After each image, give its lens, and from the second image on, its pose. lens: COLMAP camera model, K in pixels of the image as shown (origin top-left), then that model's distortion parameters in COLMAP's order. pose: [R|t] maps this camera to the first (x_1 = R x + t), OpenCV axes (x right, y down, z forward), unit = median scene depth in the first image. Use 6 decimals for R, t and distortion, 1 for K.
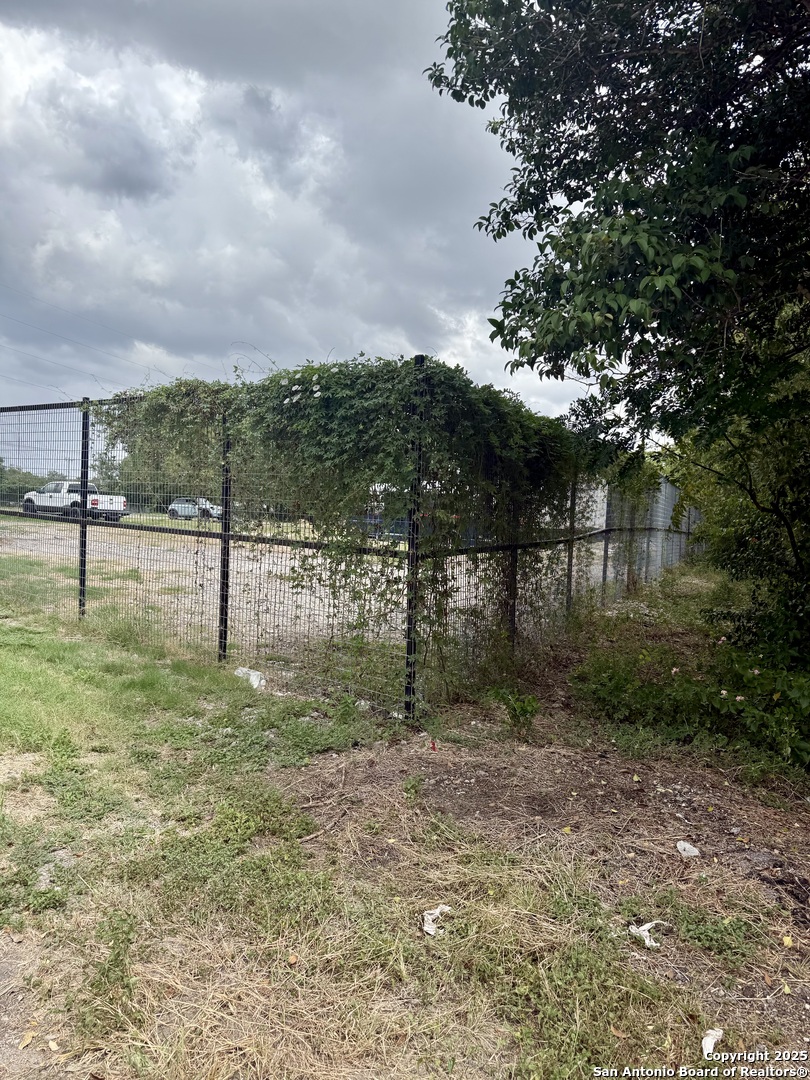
lens RADIAL K [[751.4, 0, 405.1], [0, 751.4, 518.9], [0, 0, 1]] dist [0.005141, 0.000157]
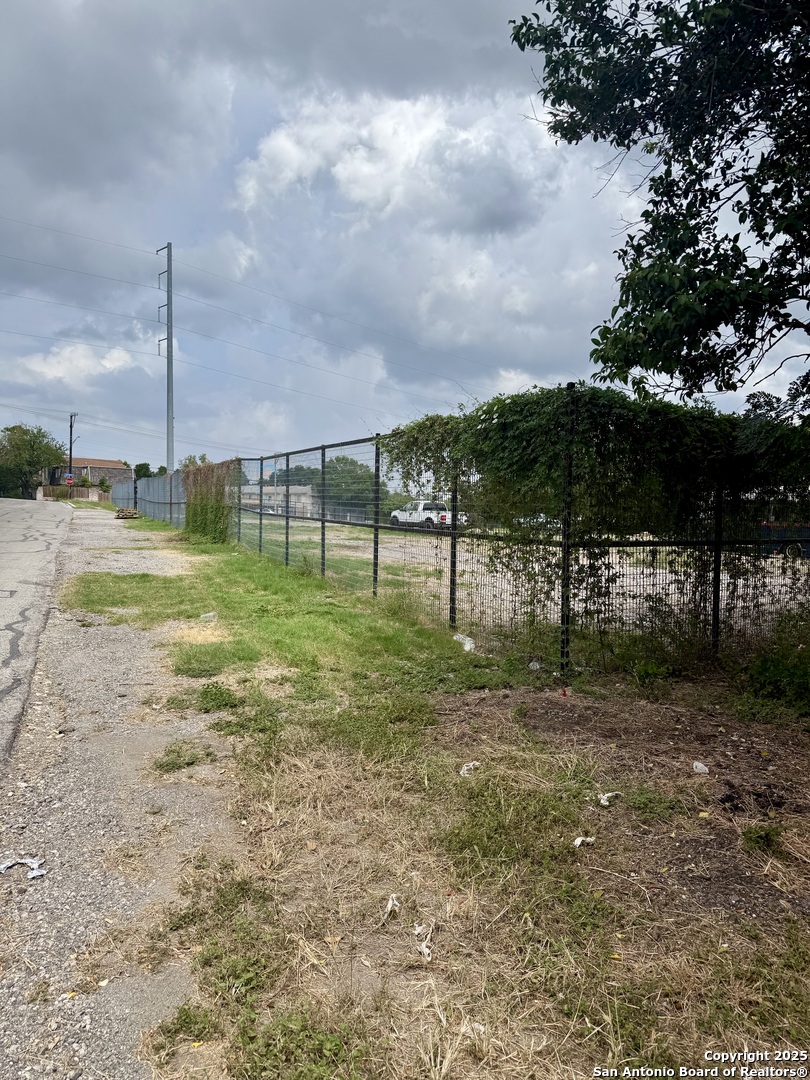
lens RADIAL K [[755.4, 0, 405.0], [0, 755.4, 540.2], [0, 0, 1]] dist [-0.004113, -0.003183]
pose [[0.884673, -0.005261, -0.466183, 0.233915], [0.007495, 0.999968, 0.002939, 0.023464], [0.466152, -0.006094, 0.884684, -0.149010]]
